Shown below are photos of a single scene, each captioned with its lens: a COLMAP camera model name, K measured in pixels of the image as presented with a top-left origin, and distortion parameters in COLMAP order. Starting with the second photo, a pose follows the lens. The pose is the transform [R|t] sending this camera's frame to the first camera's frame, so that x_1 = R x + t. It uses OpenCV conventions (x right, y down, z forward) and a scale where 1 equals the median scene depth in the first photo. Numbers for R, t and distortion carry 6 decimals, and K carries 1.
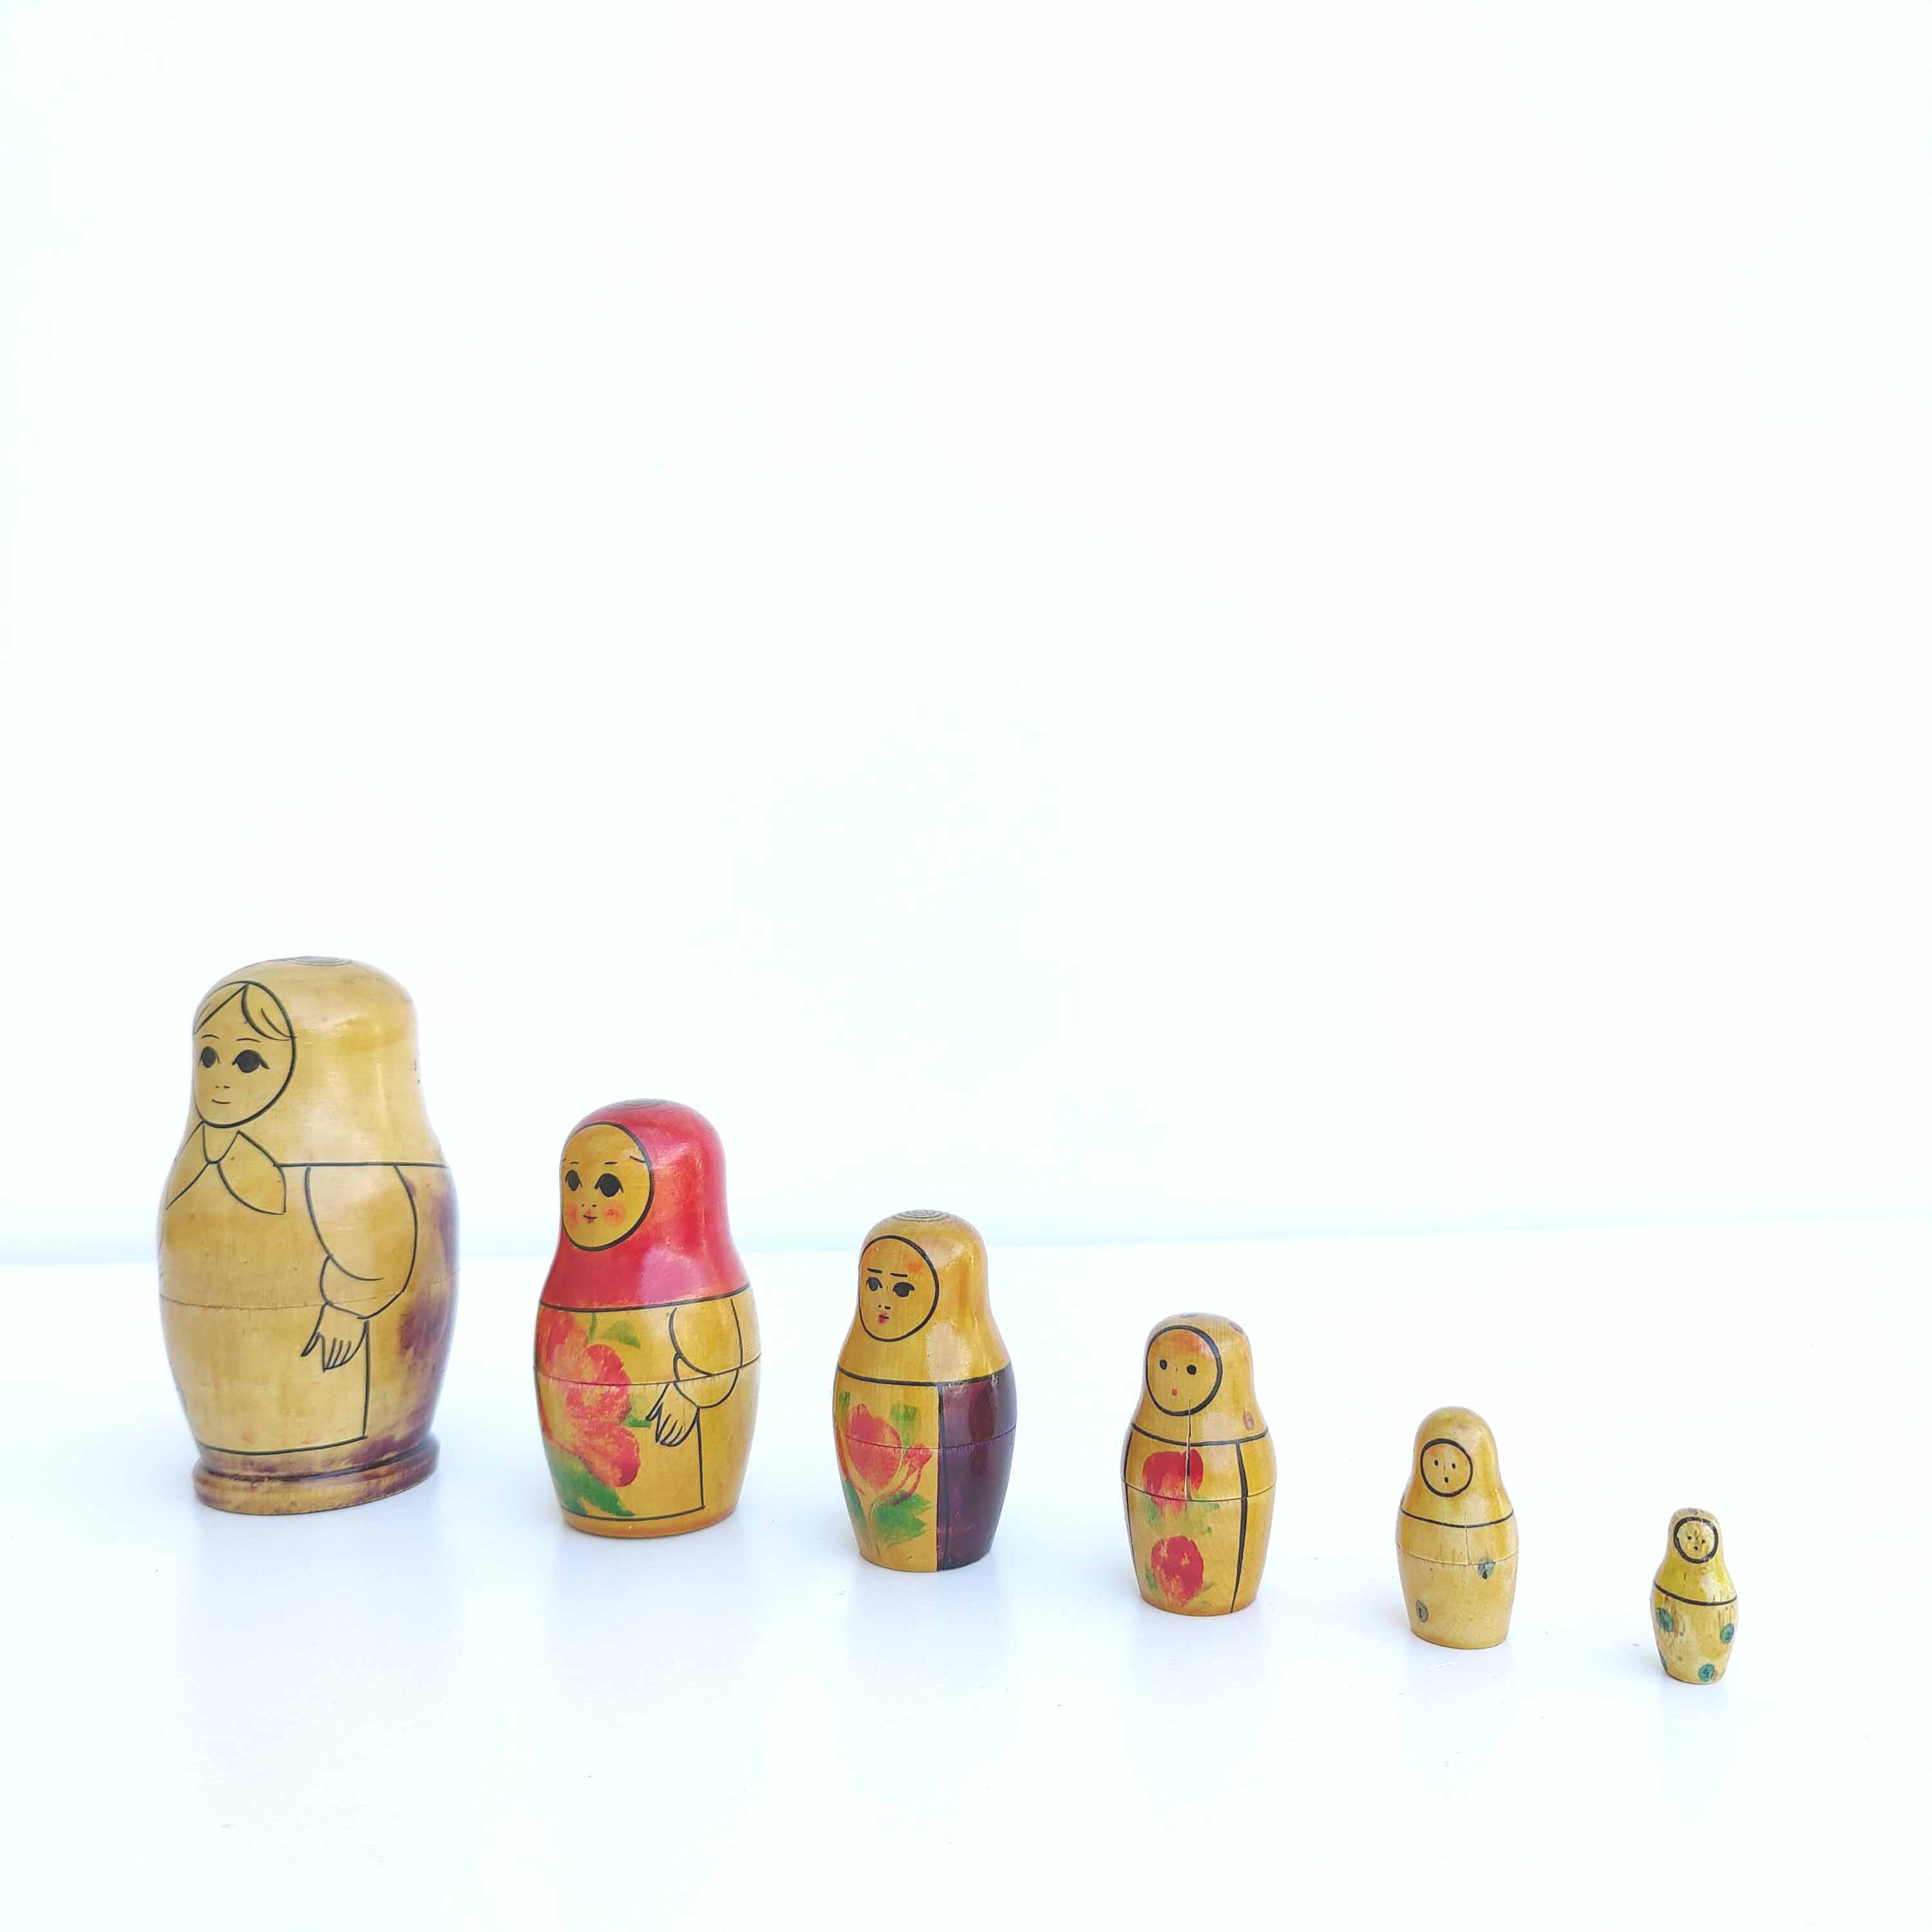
lens RADIAL K [[1869.3, 0, 966.0], [0, 1869.3, 966.0], [0, 0, 1]] dist [-0.070775, 0.244717]
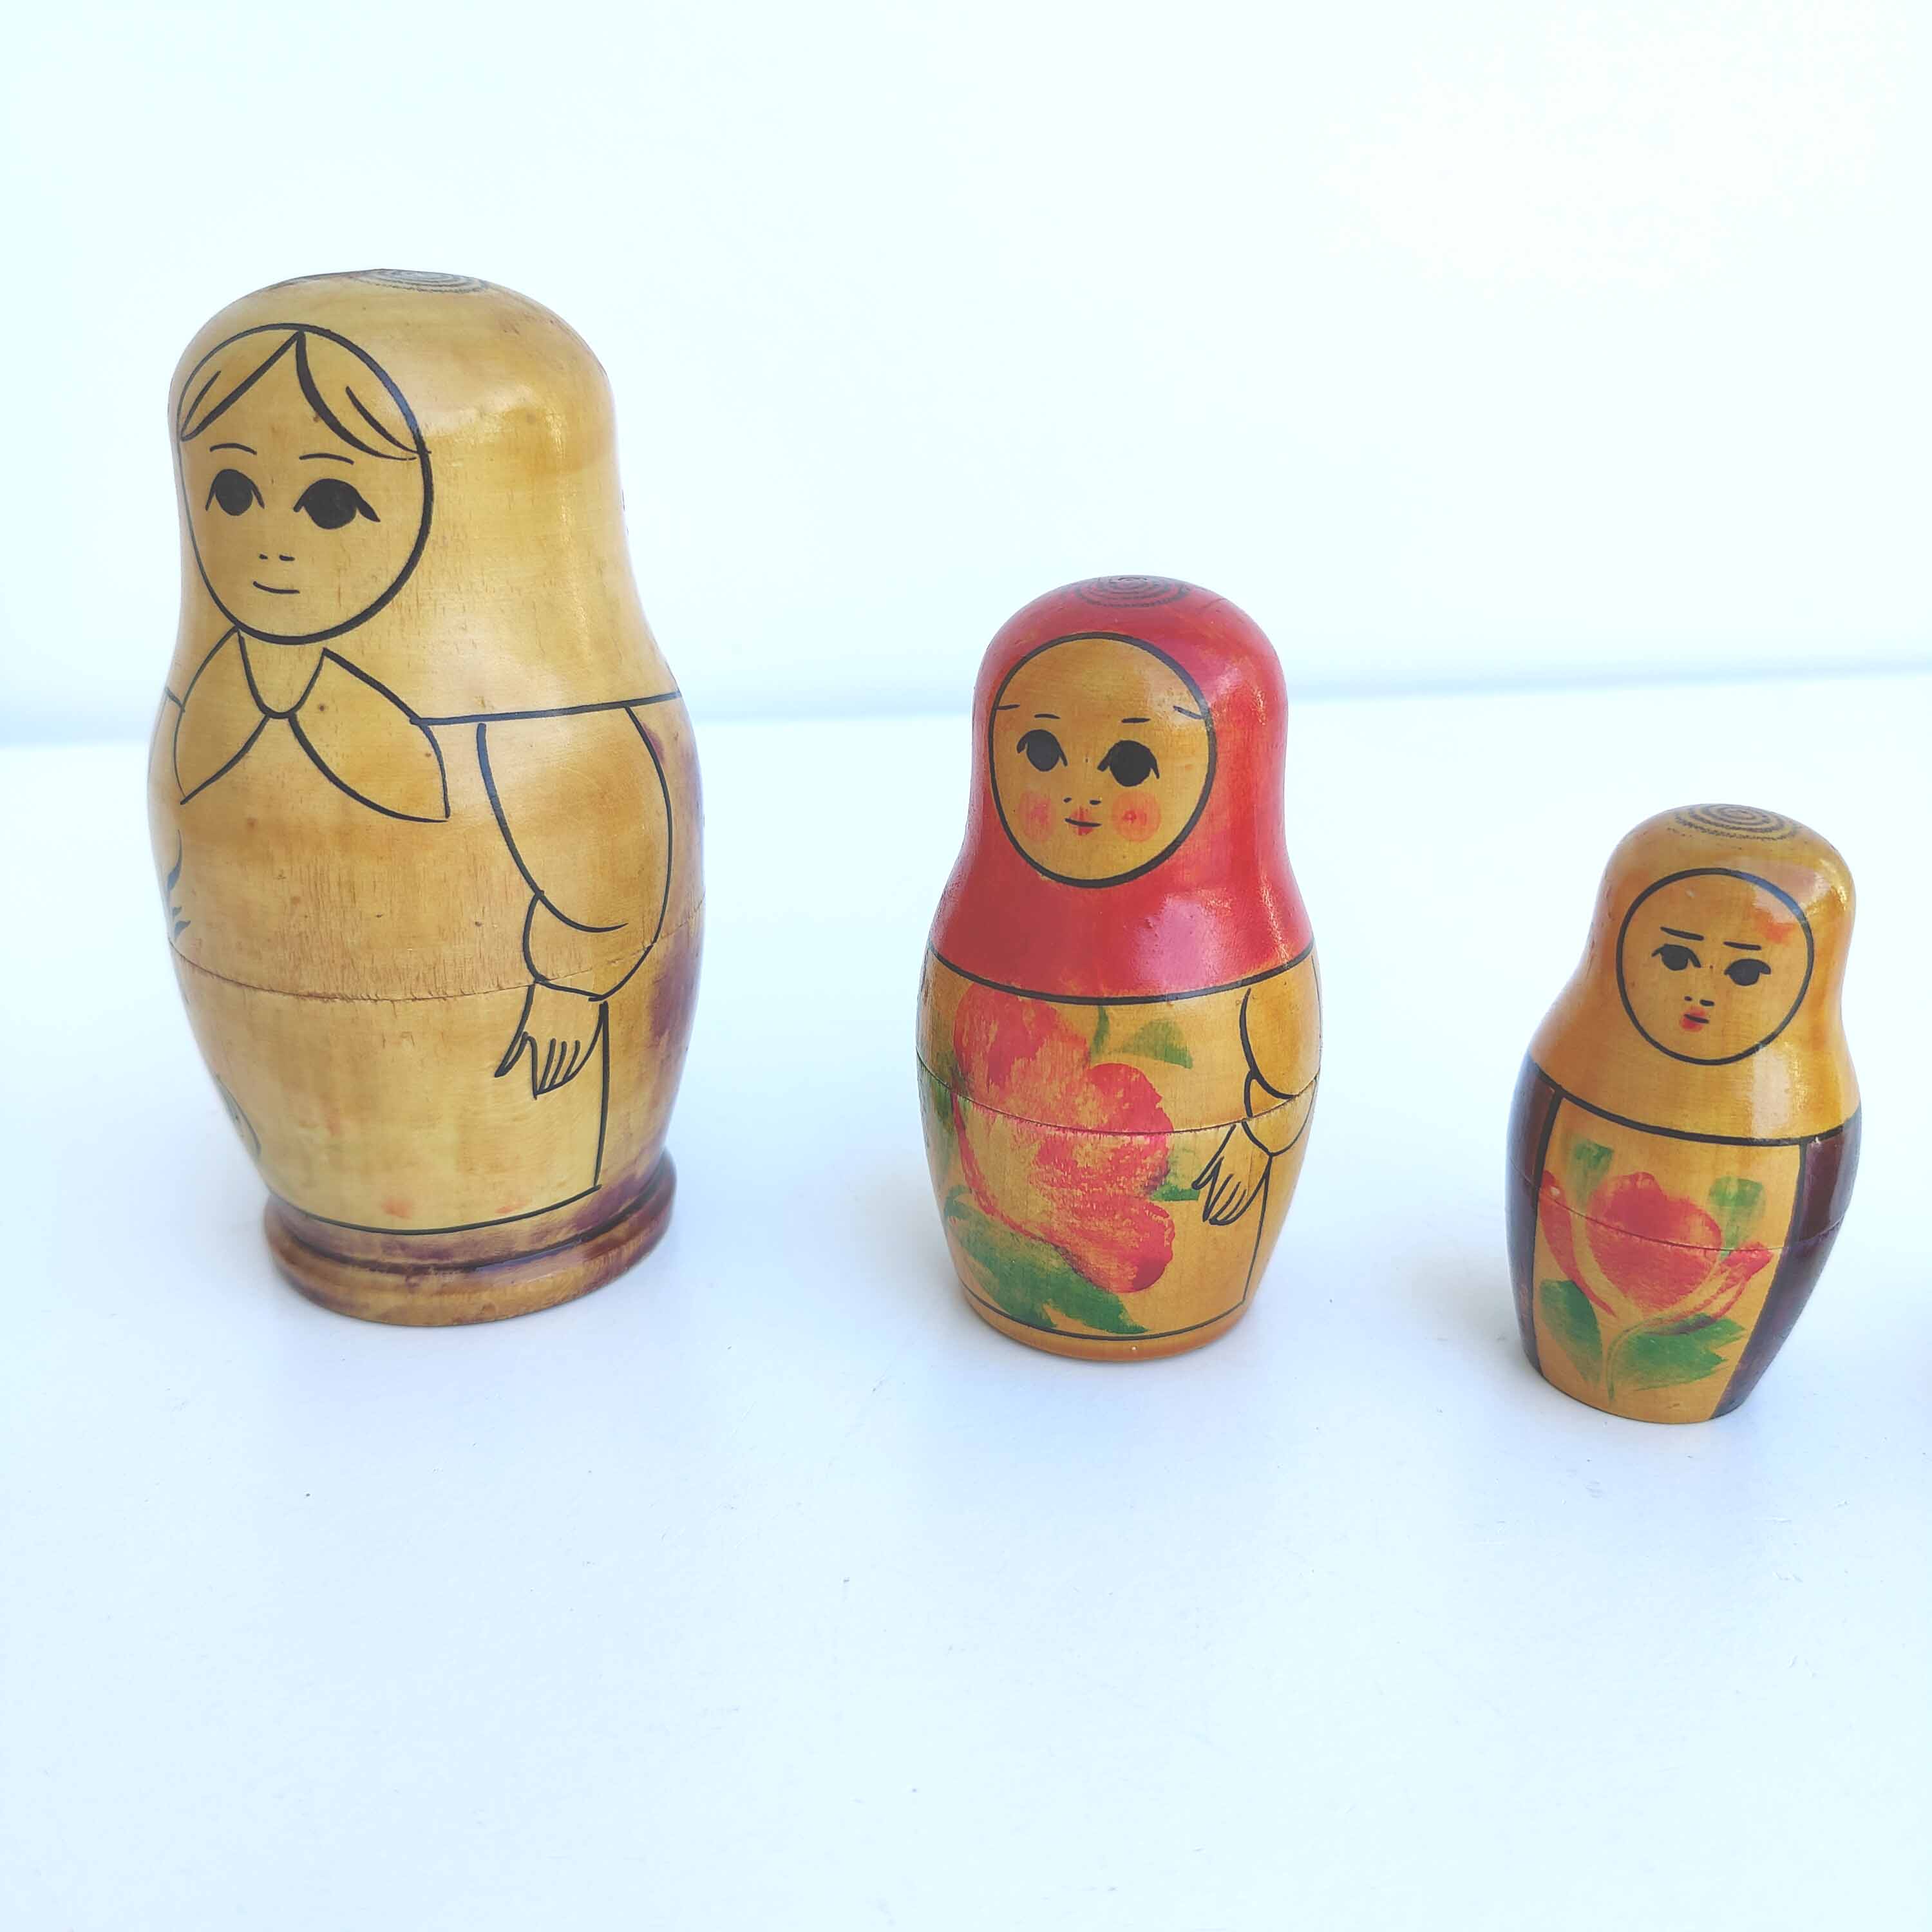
lens RADIAL K [[1869.3, 0, 966.0], [0, 1869.3, 966.0], [0, 0, 1]] dist [-0.070775, 0.244717]
pose [[0.988870, -0.031976, 0.145307, -0.309947], [-0.019246, 0.940936, 0.338036, -0.001661], [-0.147534, -0.337070, 0.929848, 0.512256]]
